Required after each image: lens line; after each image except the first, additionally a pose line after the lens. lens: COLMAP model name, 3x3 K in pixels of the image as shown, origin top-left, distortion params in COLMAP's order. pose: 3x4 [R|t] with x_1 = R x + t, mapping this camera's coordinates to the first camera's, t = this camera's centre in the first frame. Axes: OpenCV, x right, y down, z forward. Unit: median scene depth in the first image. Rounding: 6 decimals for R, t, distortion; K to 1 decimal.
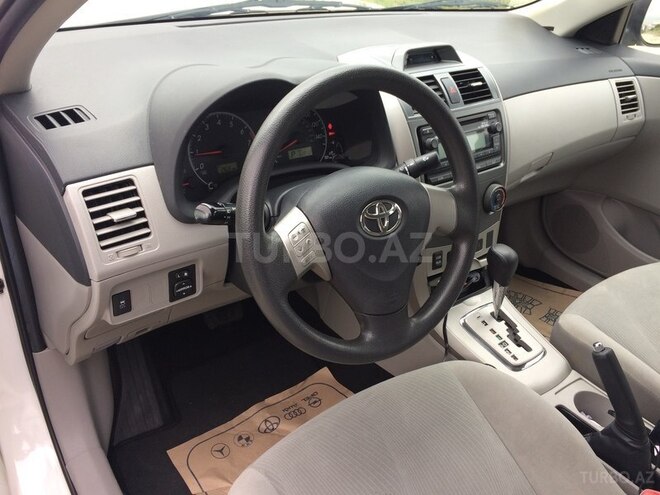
lens RADIAL K [[569.2, 0, 329.9], [0, 569.2, 248.6], [0, 0, 1]] dist [0.059525, -0.067880]
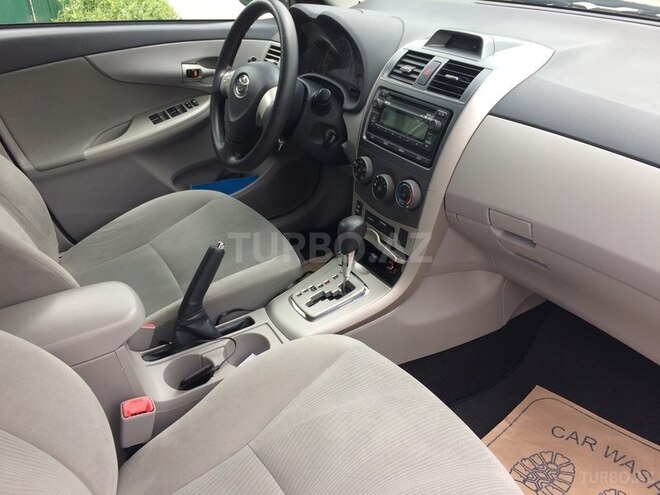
lens RADIAL K [[569.2, 0, 330.3], [0, 569.2, 247.5], [0, 0, 1]] dist [0.059525, -0.067880]
pose [[-0.050296, 0.468523, -0.882018, 1.227453], [-0.497160, 0.754197, 0.428975, -0.380395], [0.866200, 0.460080, 0.194998, 0.771174]]
